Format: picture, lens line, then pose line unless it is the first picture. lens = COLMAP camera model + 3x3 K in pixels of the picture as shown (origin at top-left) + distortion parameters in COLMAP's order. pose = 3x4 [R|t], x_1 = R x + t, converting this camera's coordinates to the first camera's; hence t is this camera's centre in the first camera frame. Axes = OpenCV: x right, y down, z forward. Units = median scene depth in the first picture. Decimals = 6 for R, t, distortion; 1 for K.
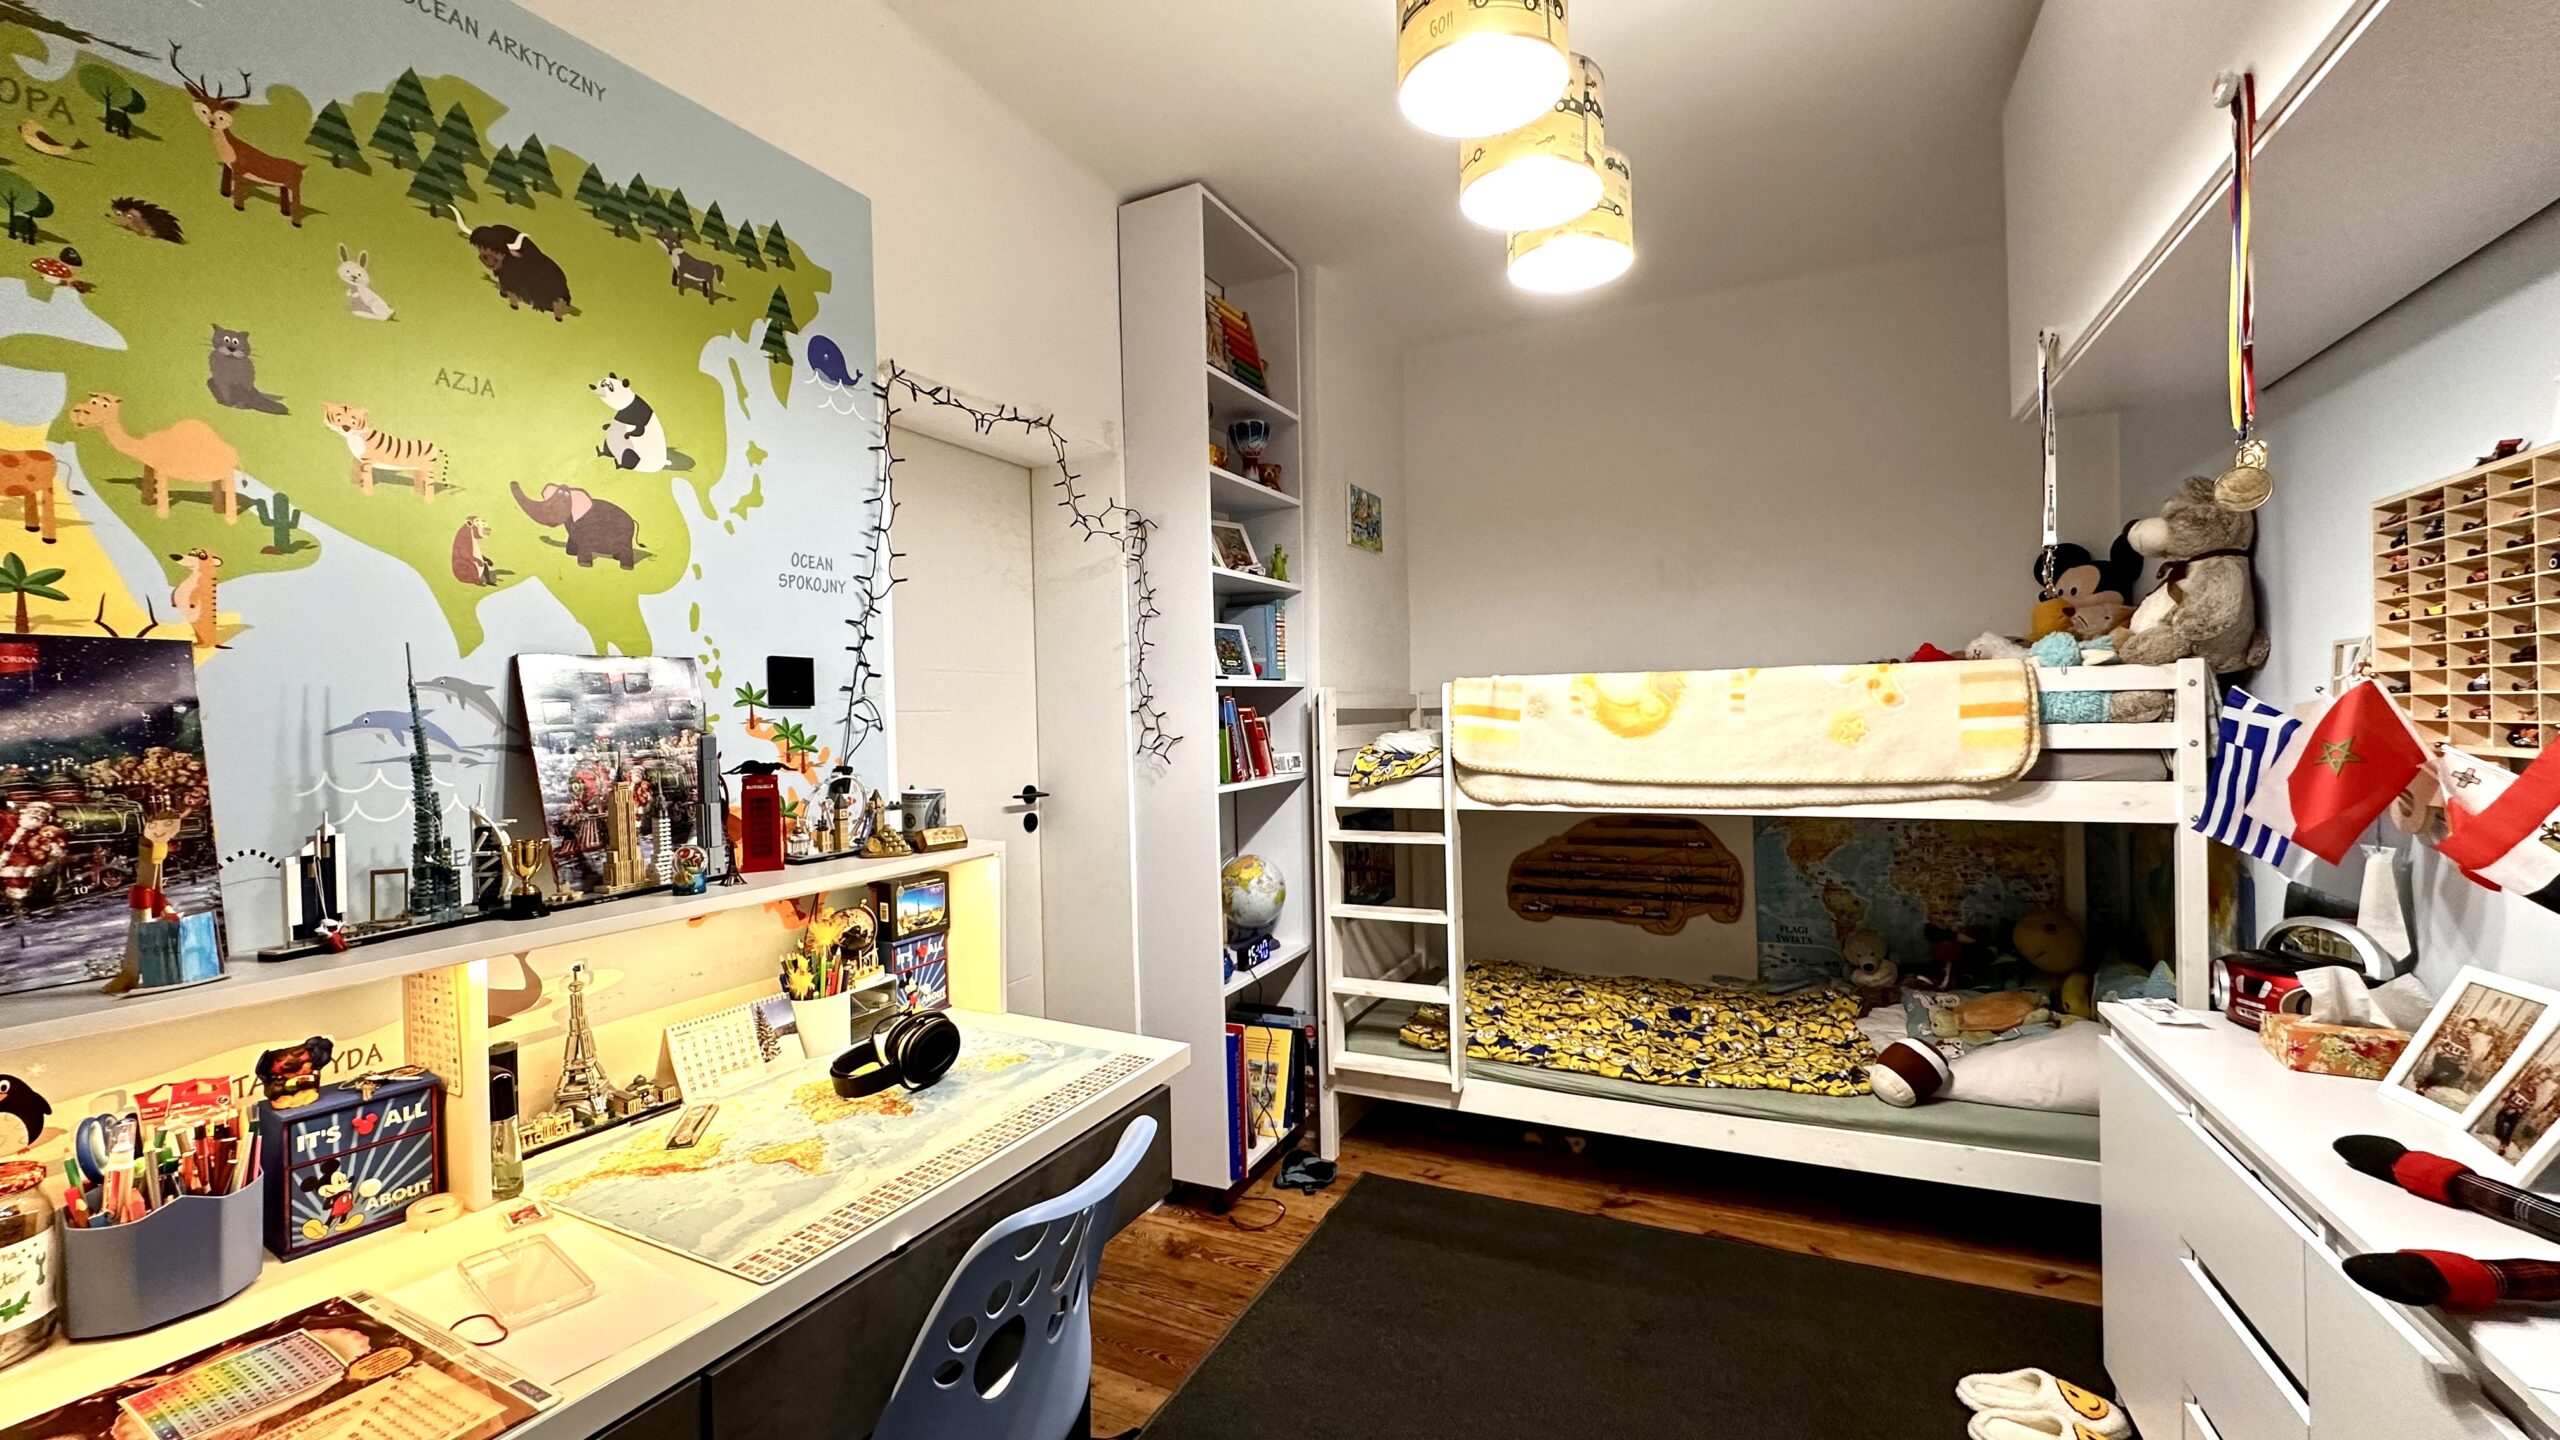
lens RADIAL K [[1016.0, 0, 1280.0], [0, 1016.0, 720.0], [0, 0, 1]] dist [-0.011717, 0.003088]
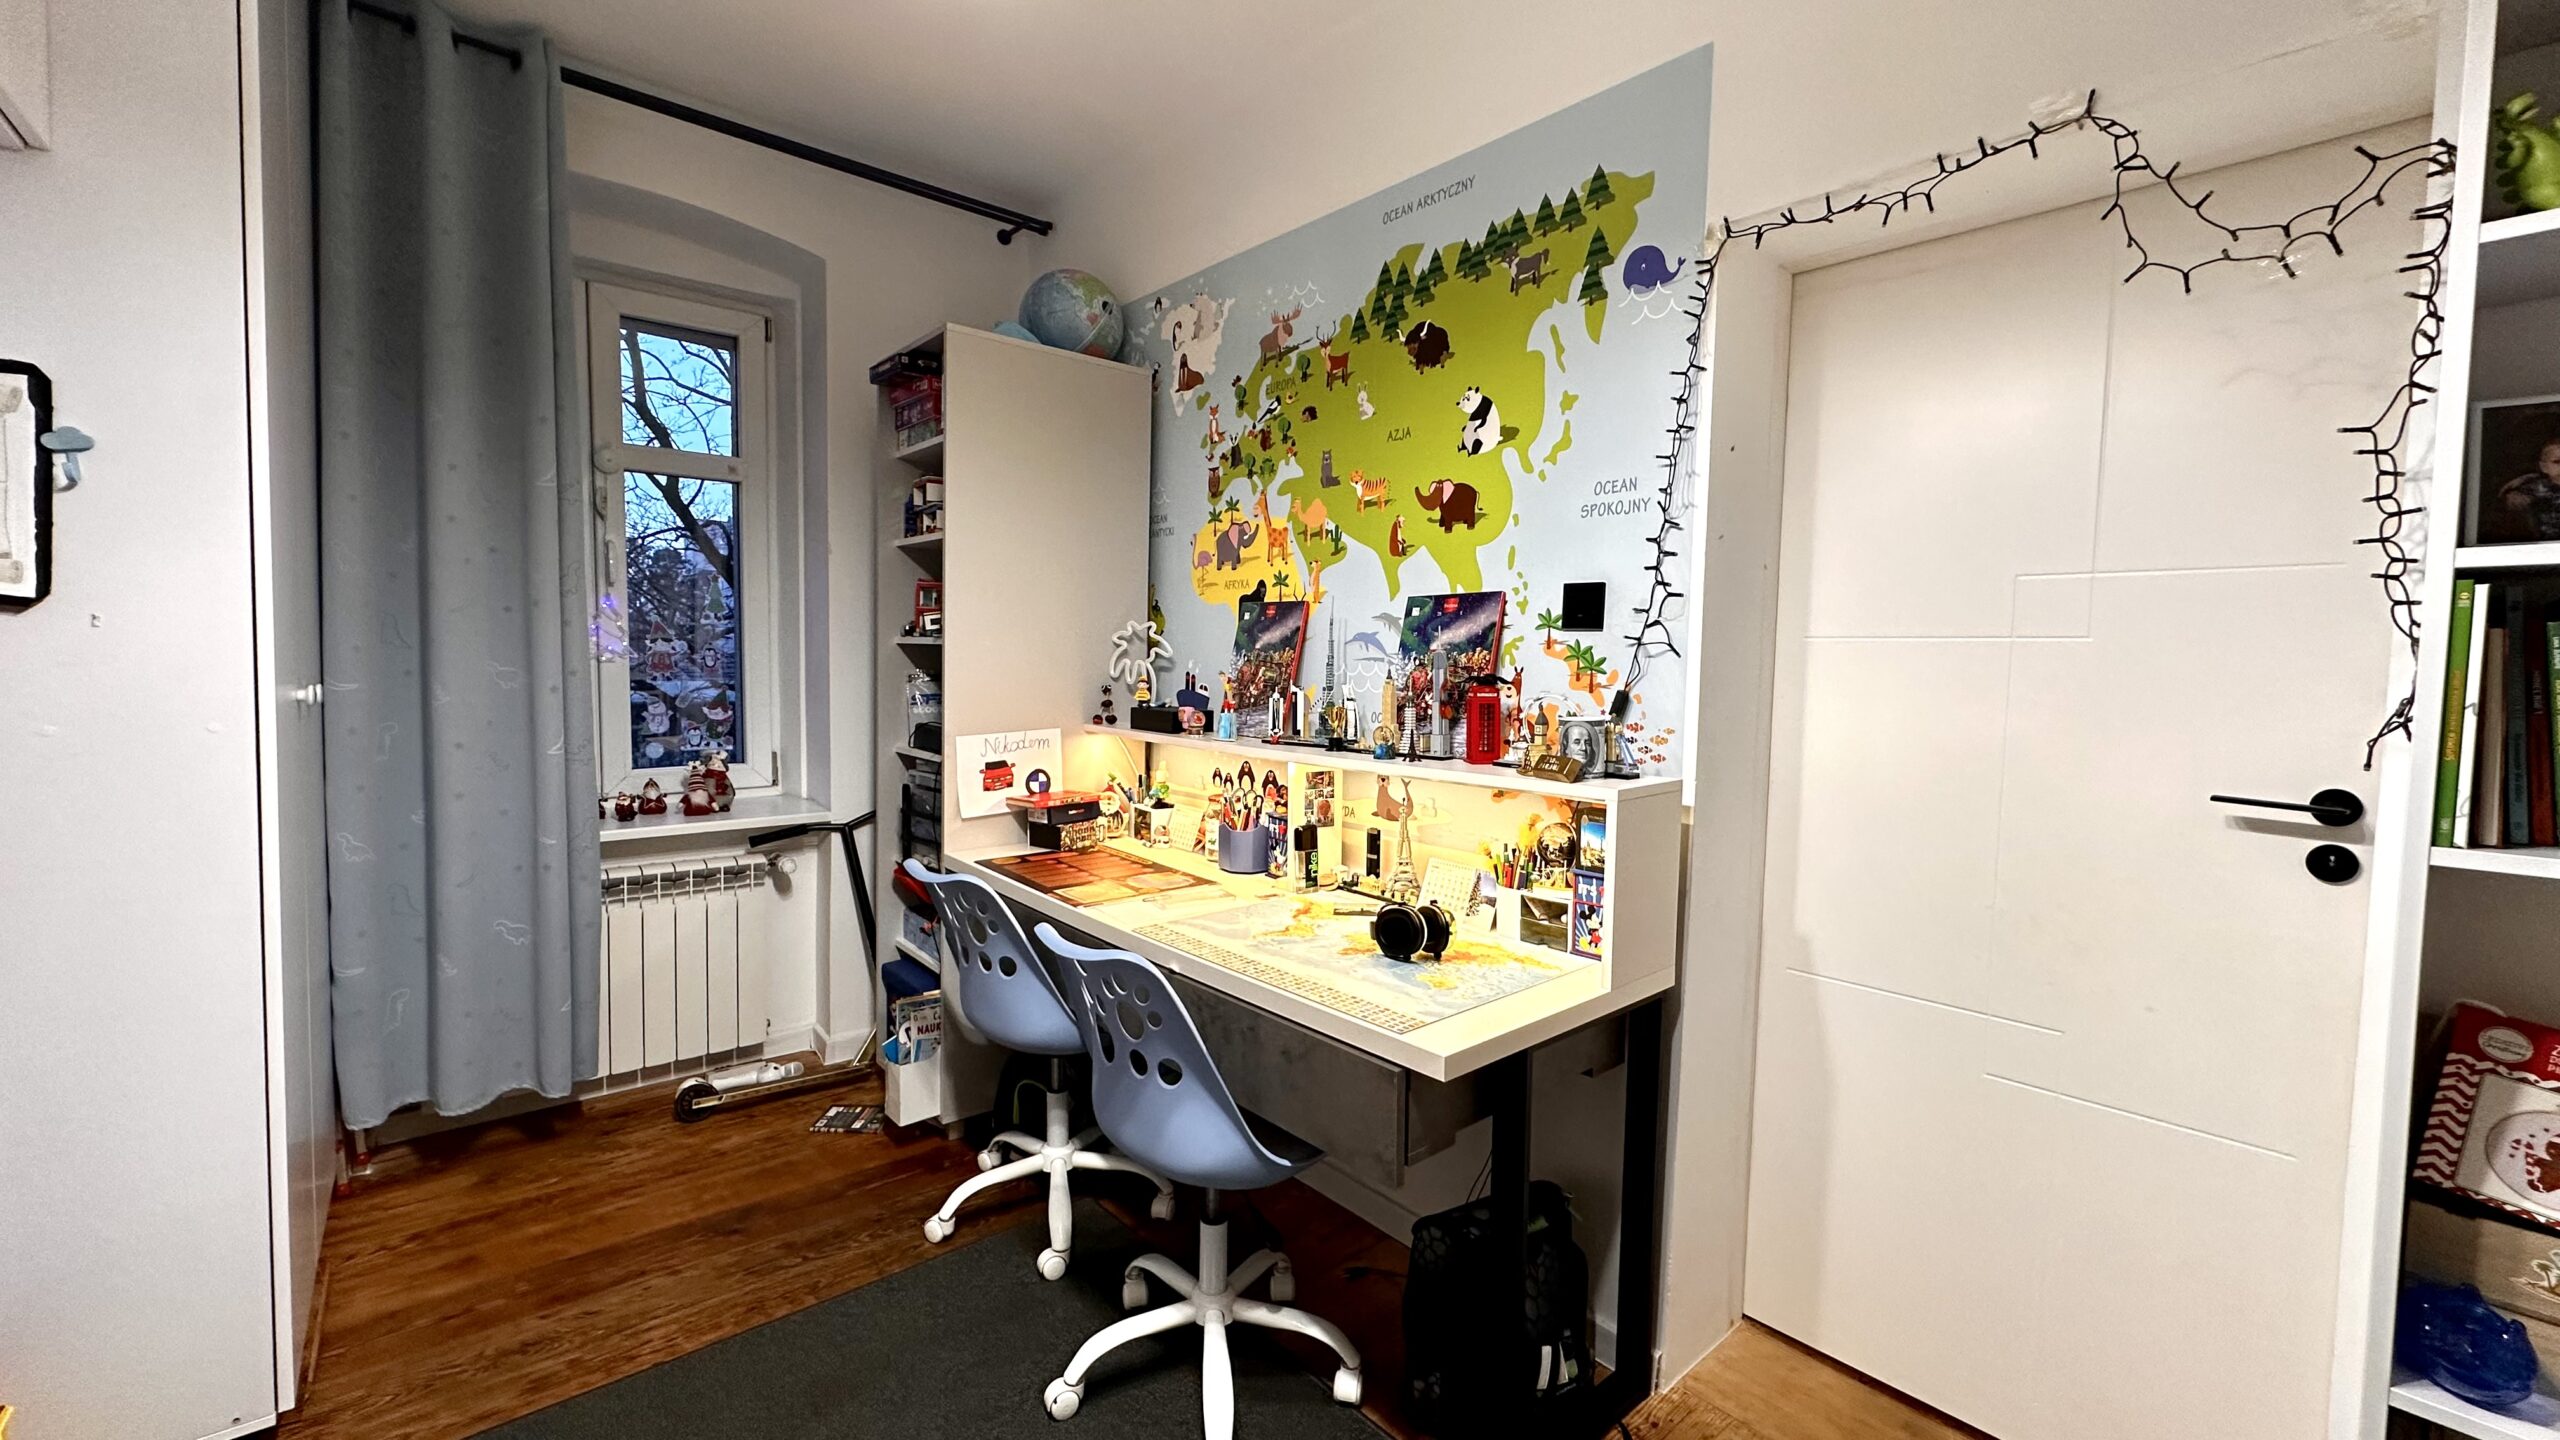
lens RADIAL K [[1016.0, 0, 1280.0], [0, 1016.0, 720.0], [0, 0, 1]] dist [-0.011717, 0.003088]
pose [[-0.386806, 0.074027, -0.919185, 0.698981], [-0.016317, 0.996067, 0.087085, -0.006684], [0.922017, 0.048683, -0.384076, 1.233344]]
